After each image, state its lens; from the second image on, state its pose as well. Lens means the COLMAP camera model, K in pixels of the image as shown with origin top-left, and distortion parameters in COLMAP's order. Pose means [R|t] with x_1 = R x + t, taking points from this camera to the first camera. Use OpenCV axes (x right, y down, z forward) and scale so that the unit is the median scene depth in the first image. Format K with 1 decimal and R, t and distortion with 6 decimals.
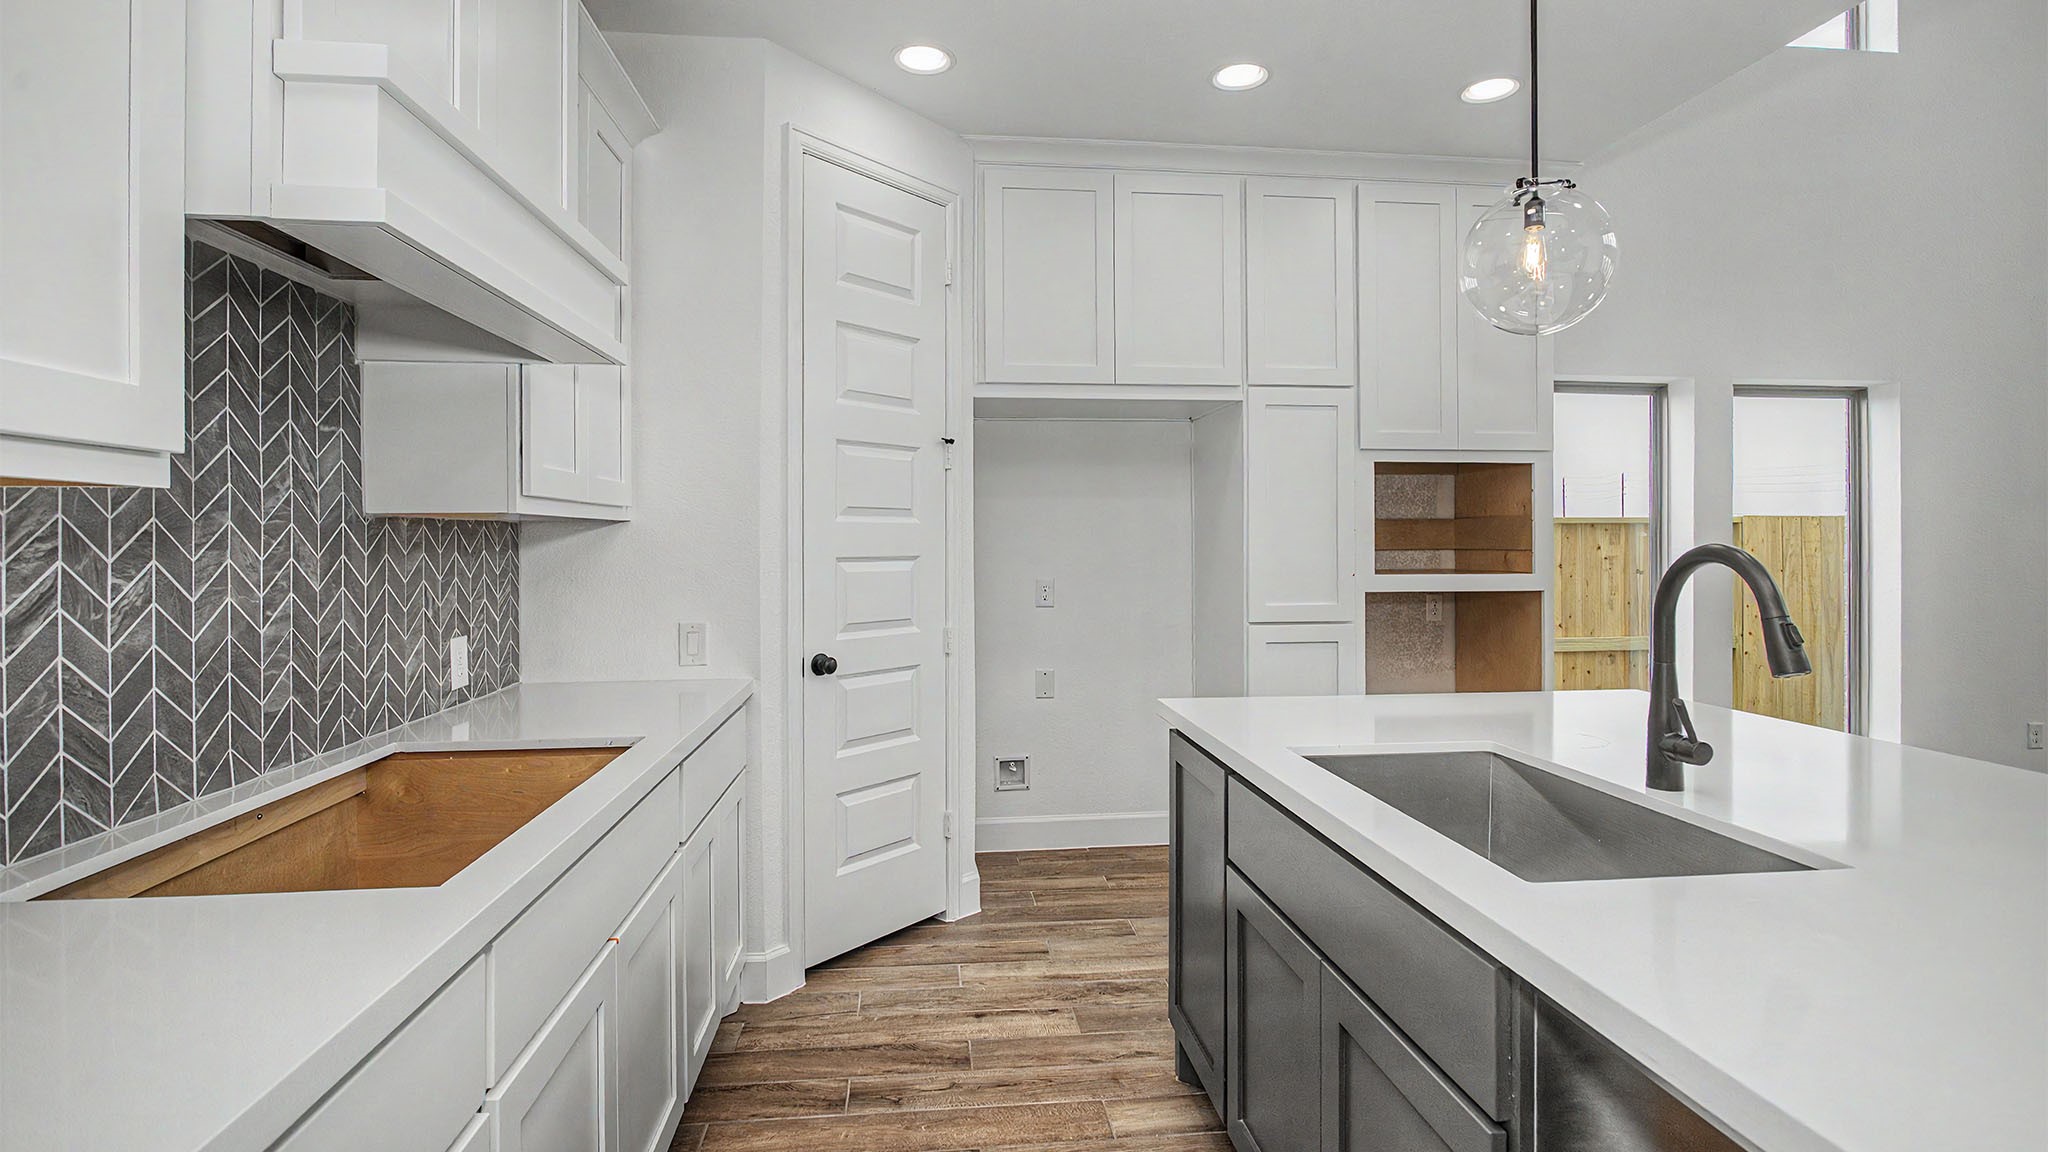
lens RADIAL K [[982.9, 0, 1024.0], [0, 982.9, 576.0], [0, 0, 1]] dist [-0.000860, -0.000073]
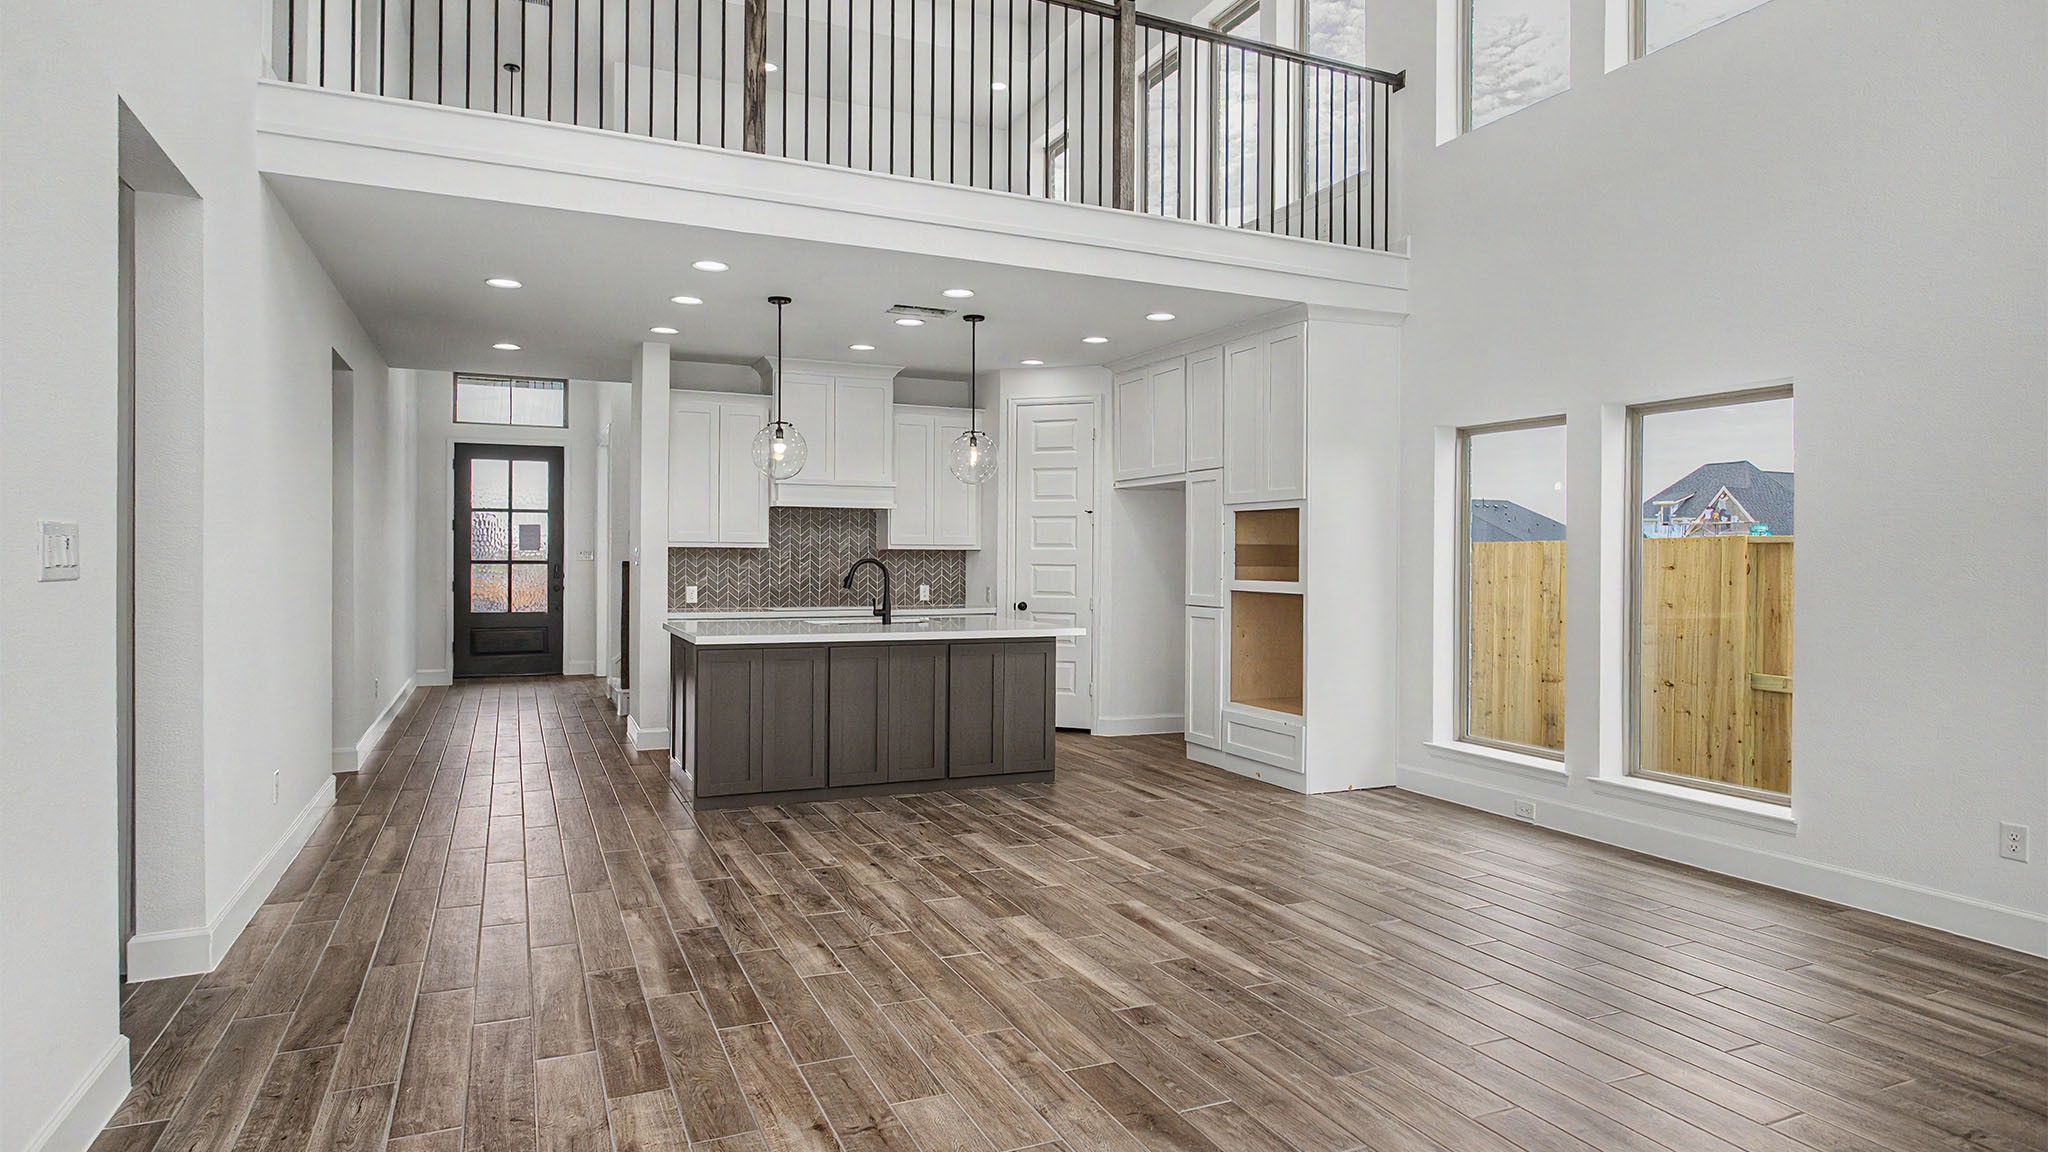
lens RADIAL K [[1125.6, 0, 1024.0], [0, 1125.6, 576.0], [0, 0, 1]] dist [0.001460, 0.000365]
pose [[0.308255, 0.020466, -0.951083, 2.066657], [-0.039028, 0.999199, 0.008852, -0.010531], [0.950503, 0.034390, 0.308807, 0.082008]]
